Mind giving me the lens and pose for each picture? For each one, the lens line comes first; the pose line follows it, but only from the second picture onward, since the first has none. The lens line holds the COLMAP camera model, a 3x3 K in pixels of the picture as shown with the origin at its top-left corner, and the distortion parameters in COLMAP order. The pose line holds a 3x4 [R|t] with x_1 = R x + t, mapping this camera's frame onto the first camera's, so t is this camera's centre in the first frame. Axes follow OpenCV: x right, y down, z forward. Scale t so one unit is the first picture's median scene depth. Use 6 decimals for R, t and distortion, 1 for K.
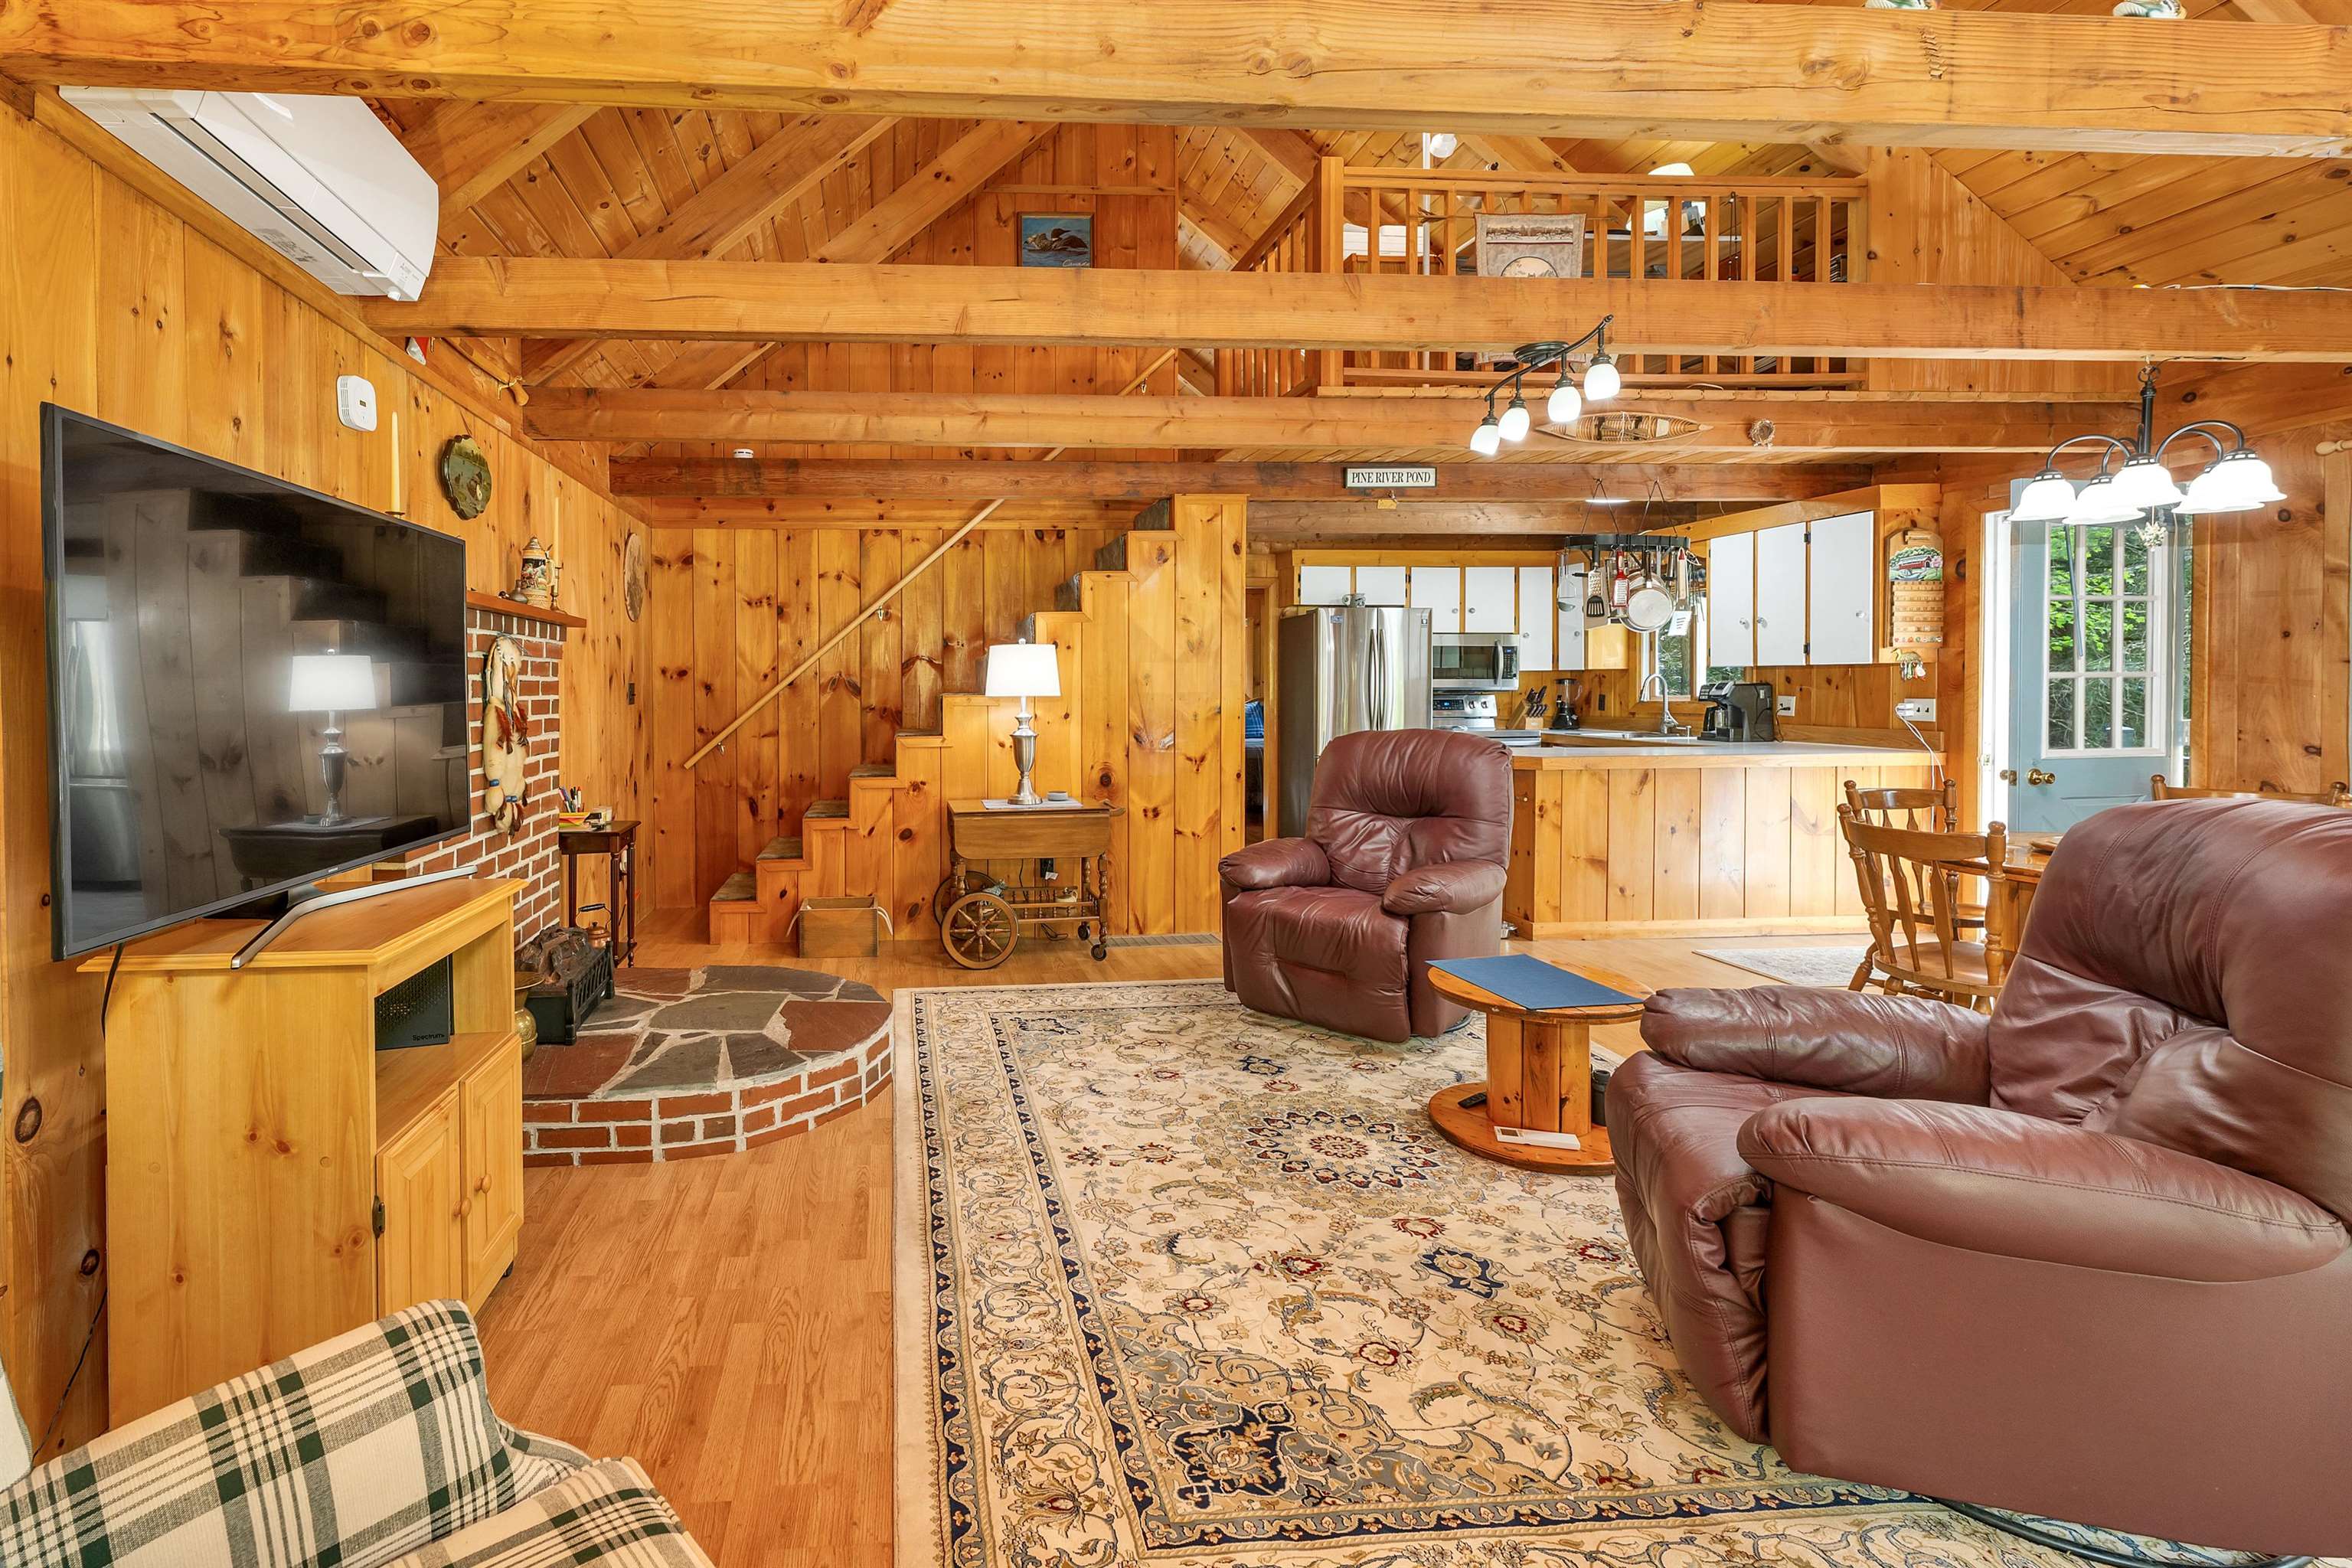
lens RADIAL K [[1063.4, 0, 967.9], [0, 1063.4, 700.6], [0, 0, 1]] dist [-0.001424, -0.000152]
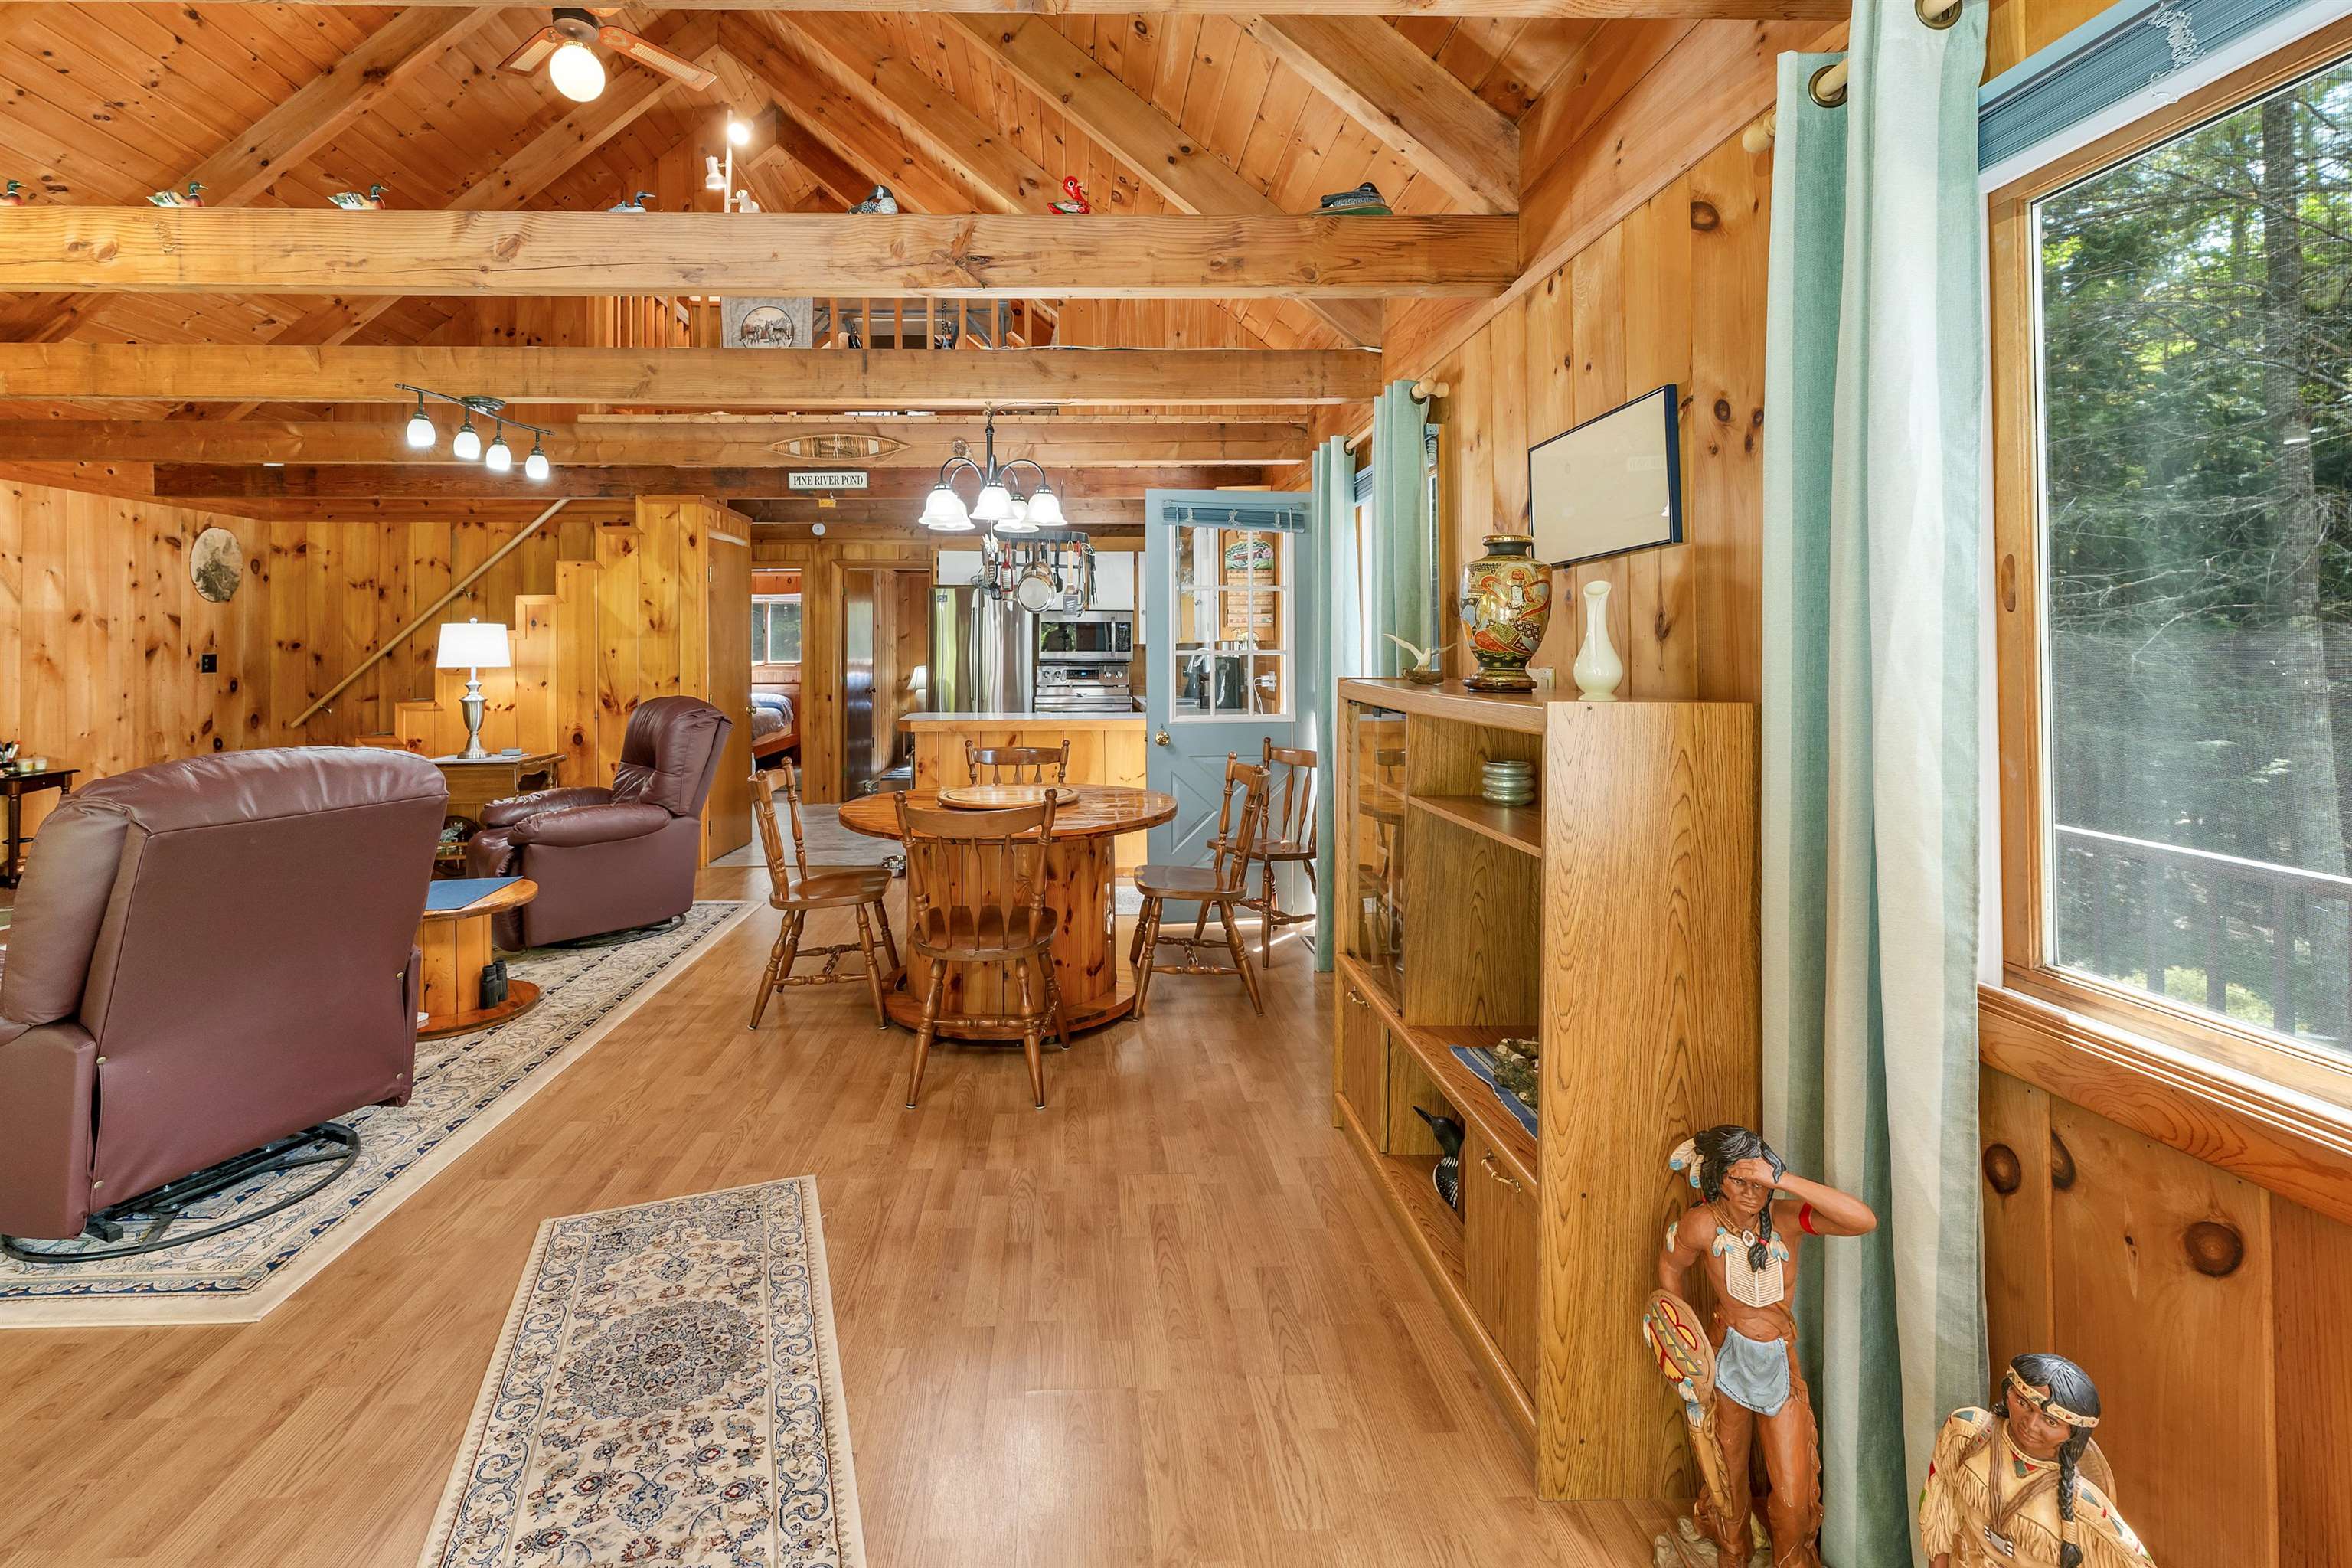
lens RADIAL K [[1040.4, 0, 1108.6], [0, 1040.4, 641.8], [0, 0, 1]] dist [0.002080, 0.000635]
pose [[0.999460, 0.002860, -0.032741, 0.659049], [-0.003655, 0.999699, -0.024247, -0.005426], [0.032661, 0.024354, 0.999170, -0.112547]]
